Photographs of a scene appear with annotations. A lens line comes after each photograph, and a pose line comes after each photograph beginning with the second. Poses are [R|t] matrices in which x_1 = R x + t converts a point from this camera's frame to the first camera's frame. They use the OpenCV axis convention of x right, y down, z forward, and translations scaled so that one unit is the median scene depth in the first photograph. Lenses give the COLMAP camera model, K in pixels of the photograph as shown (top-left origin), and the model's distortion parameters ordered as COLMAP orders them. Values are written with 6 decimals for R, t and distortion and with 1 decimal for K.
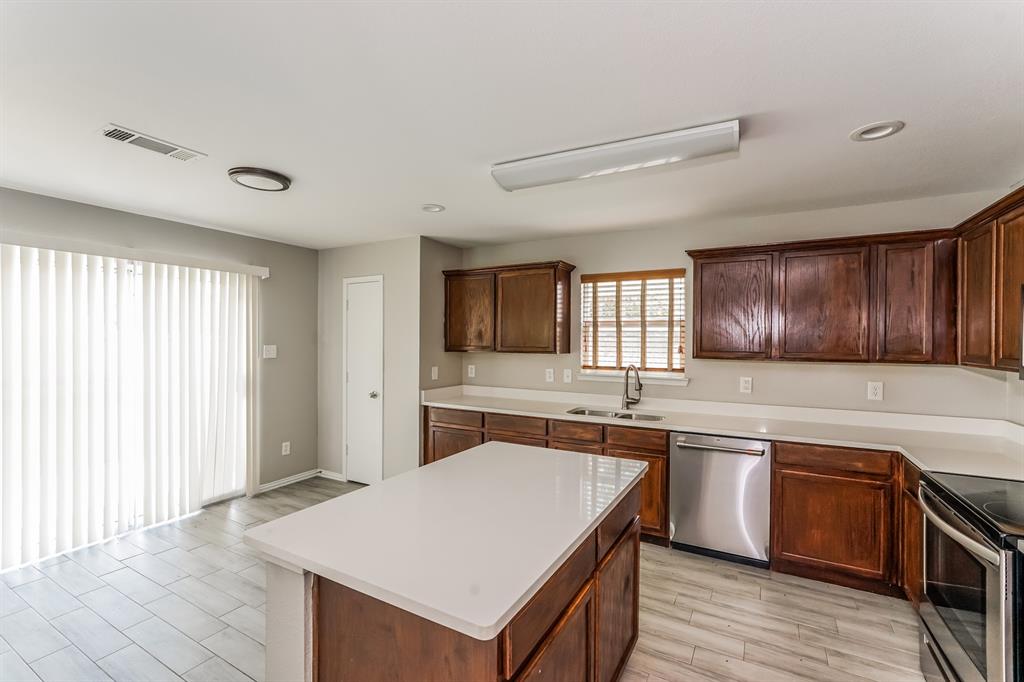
lens RADIAL K [[451.2, 0, 512.6], [0, 451.2, 342.2], [0, 0, 1]] dist [-0.009536, 0.003796]
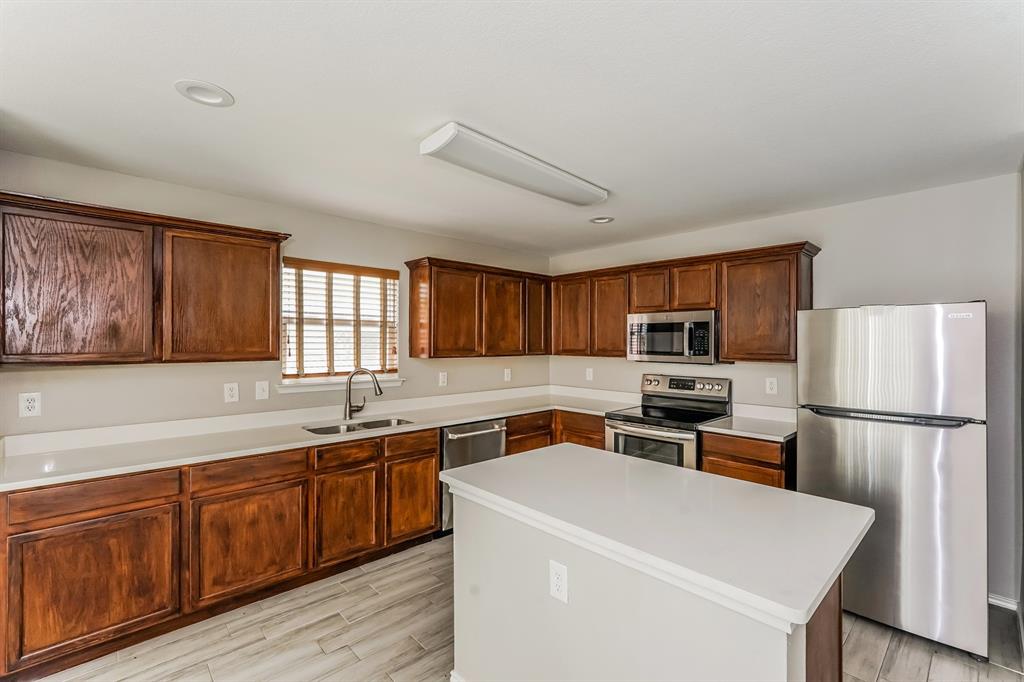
lens RADIAL K [[451.2, 0, 511.7], [0, 451.2, 340.9], [0, 0, 1]] dist [-0.009536, 0.003796]
pose [[0.295320, -0.001106, 0.955398, -0.497585], [0.005401, 0.999985, -0.000512, -0.003066], [-0.955383, 0.005312, 0.295322, 0.432991]]
